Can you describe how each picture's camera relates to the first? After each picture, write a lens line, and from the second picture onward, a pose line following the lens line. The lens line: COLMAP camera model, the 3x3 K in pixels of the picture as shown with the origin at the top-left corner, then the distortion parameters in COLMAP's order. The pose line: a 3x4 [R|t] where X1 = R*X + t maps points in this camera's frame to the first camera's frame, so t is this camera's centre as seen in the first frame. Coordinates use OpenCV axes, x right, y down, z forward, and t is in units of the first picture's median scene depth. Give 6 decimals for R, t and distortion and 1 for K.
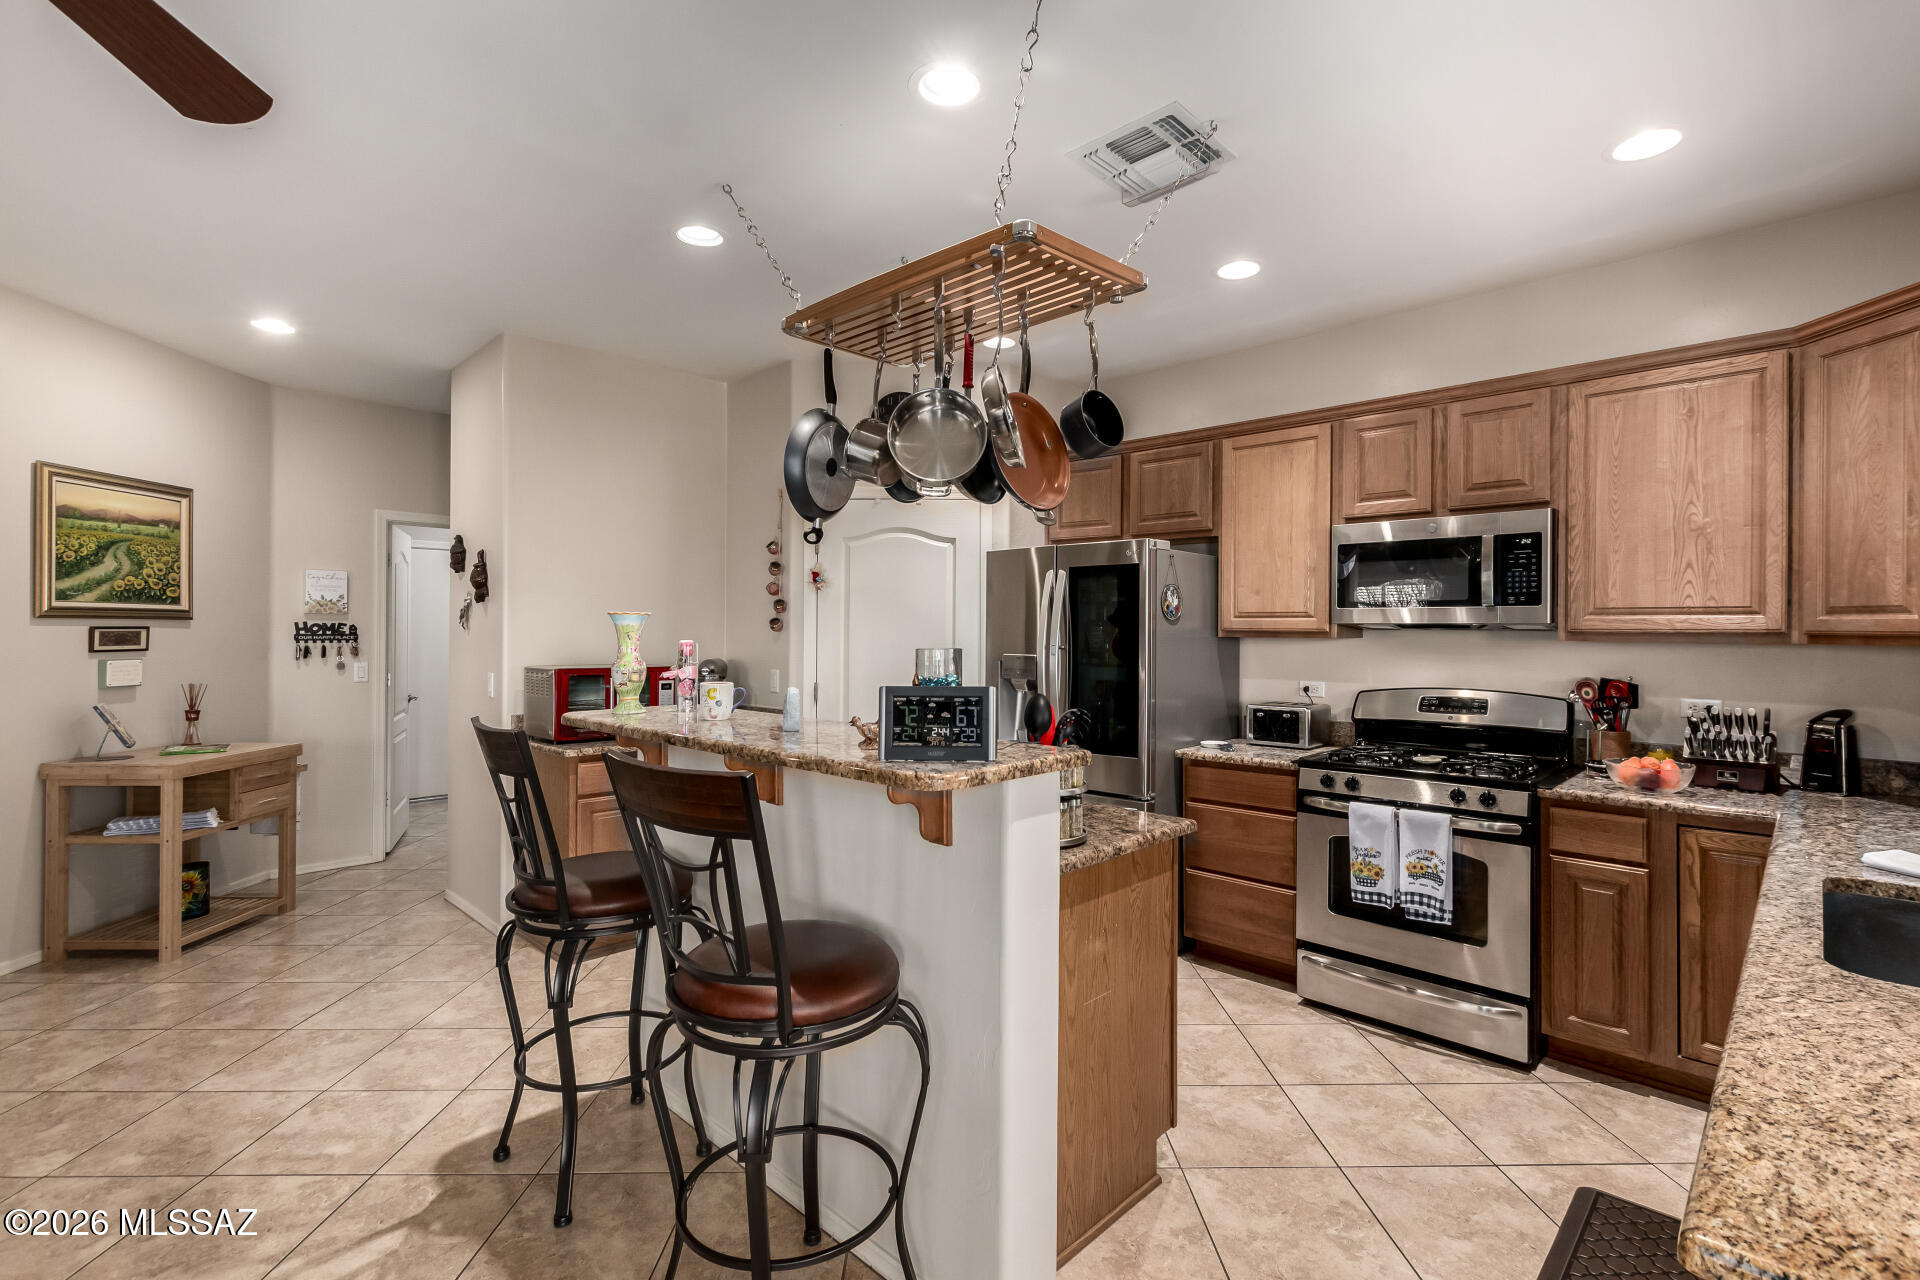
lens RADIAL K [[876.9, 0, 958.2], [0, 876.9, 629.9], [0, 0, 1]] dist [0.001681, -0.000112]
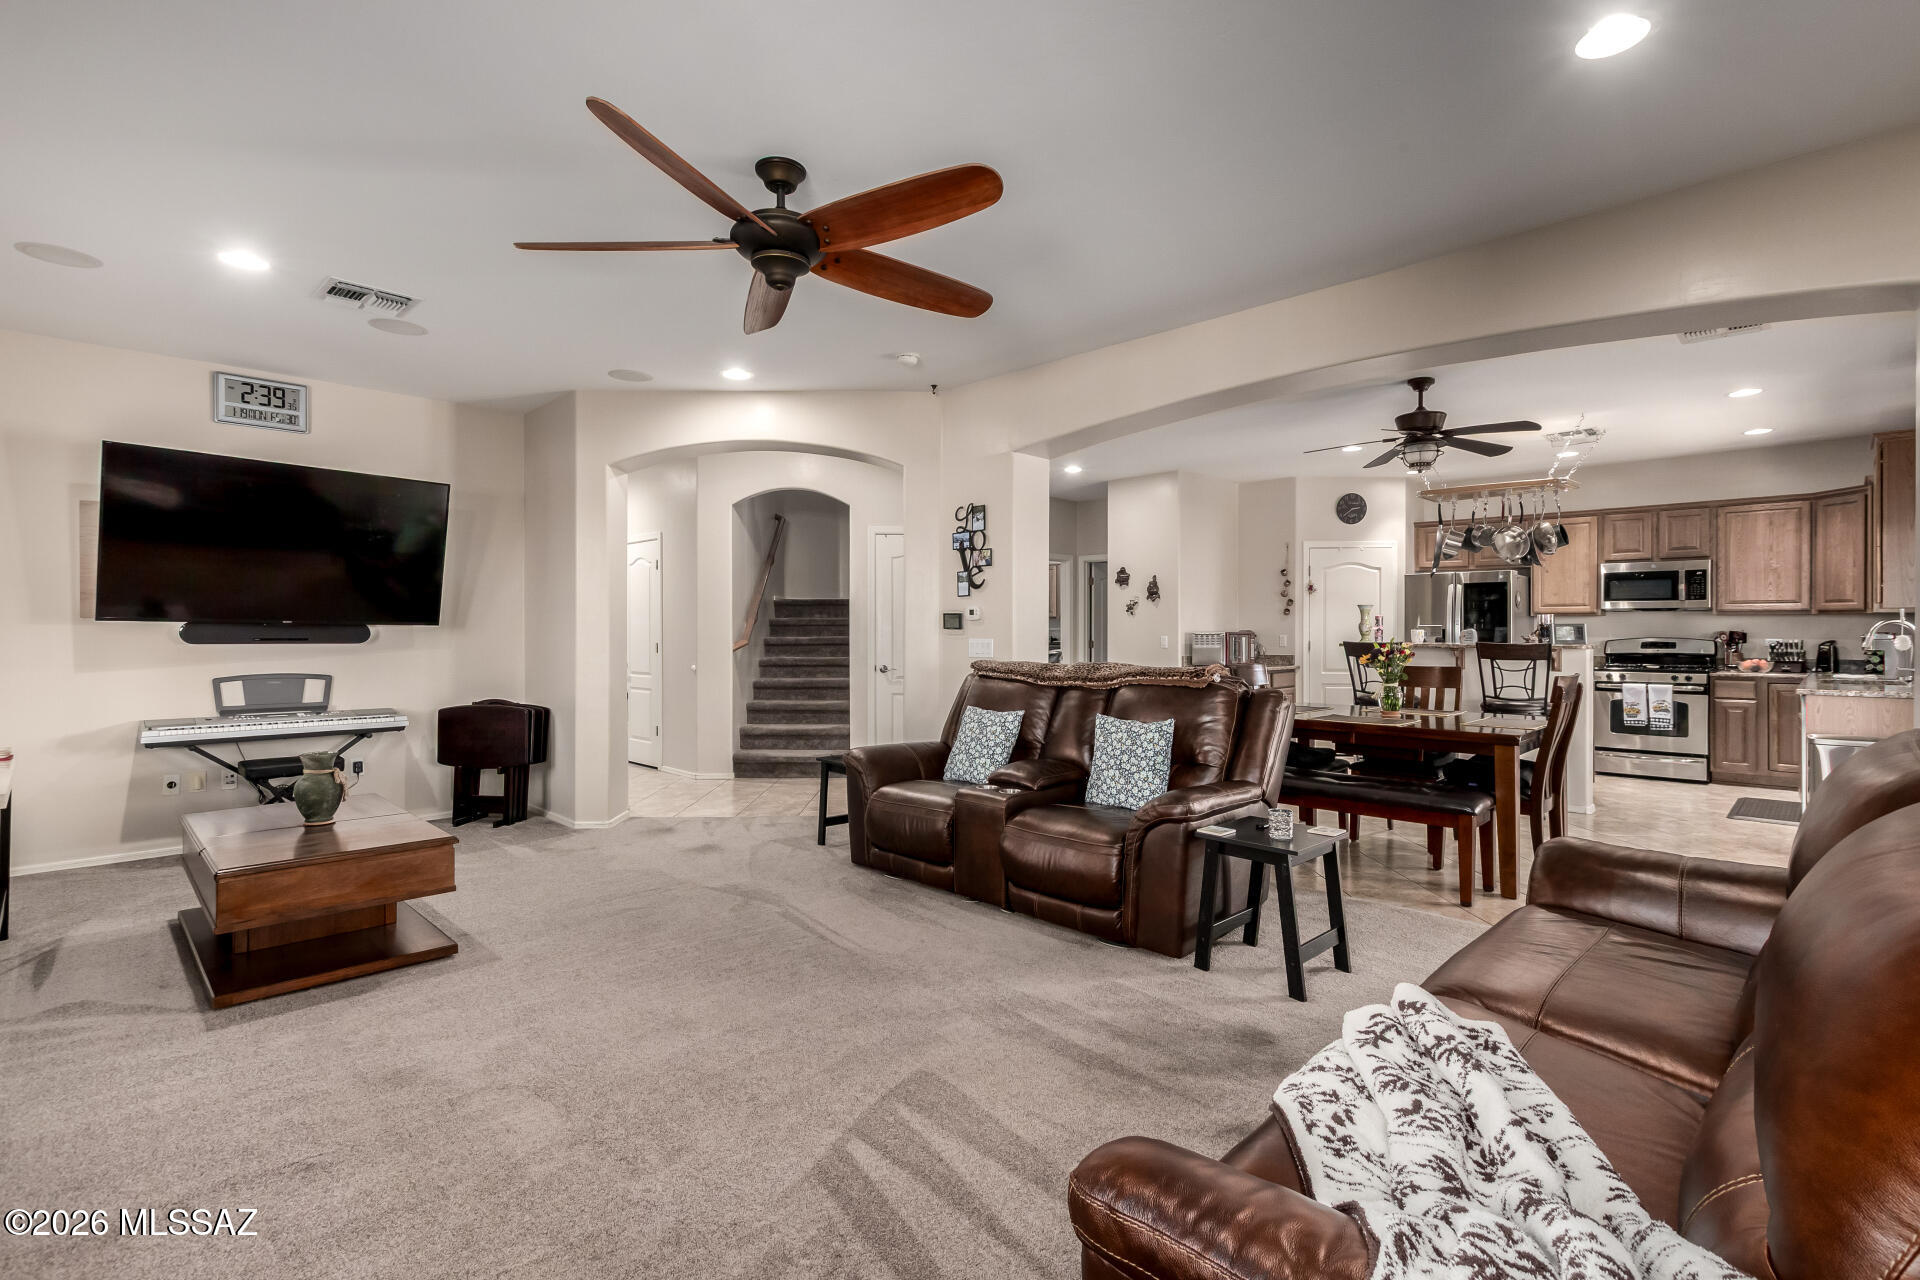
lens RADIAL K [[876.9, 0, 963.8], [0, 876.9, 634.4], [0, 0, 1]] dist [0.001681, -0.000112]
pose [[0.999974, -0.005876, -0.004094, -1.418300], [0.005904, 0.999959, 0.006803, 0.039796], [0.004053, -0.006827, 0.999968, -1.472510]]
